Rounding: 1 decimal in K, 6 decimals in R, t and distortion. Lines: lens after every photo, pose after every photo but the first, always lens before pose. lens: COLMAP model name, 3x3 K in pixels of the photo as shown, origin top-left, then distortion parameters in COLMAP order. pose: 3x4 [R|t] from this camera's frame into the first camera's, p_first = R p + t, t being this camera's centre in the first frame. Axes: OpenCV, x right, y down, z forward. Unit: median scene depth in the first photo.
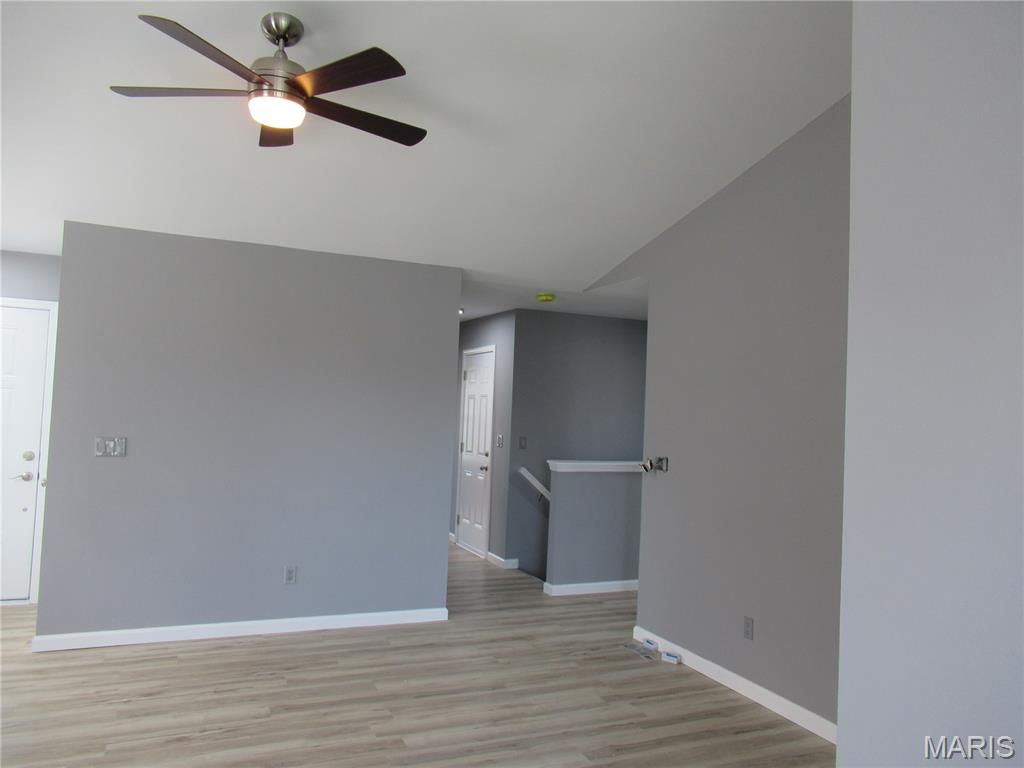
lens RADIAL K [[762.6, 0, 513.0], [0, 762.6, 386.1], [0, 0, 1]] dist [-0.027157, 0.025396]
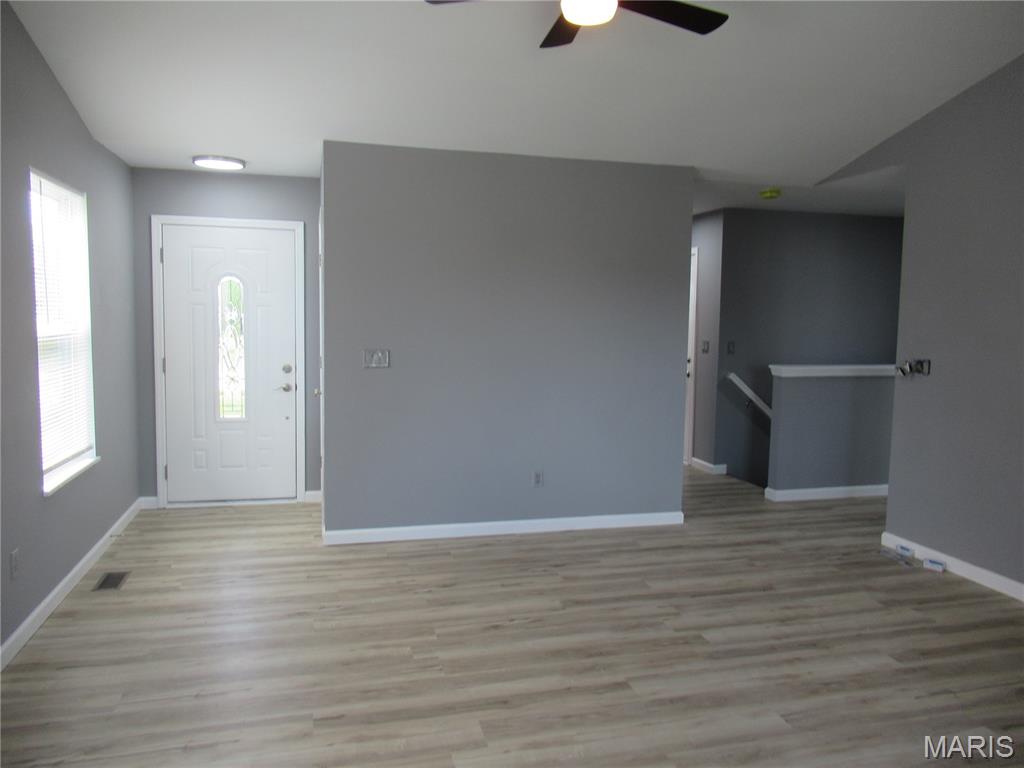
lens RADIAL K [[762.6, 0, 511.8], [0, 762.6, 387.7], [0, 0, 1]] dist [-0.027157, 0.025396]
pose [[0.986149, -0.010217, -0.165545, -0.163846], [0.030508, 0.992245, 0.120495, -0.001546], [0.163030, -0.123876, 0.978814, -0.011060]]
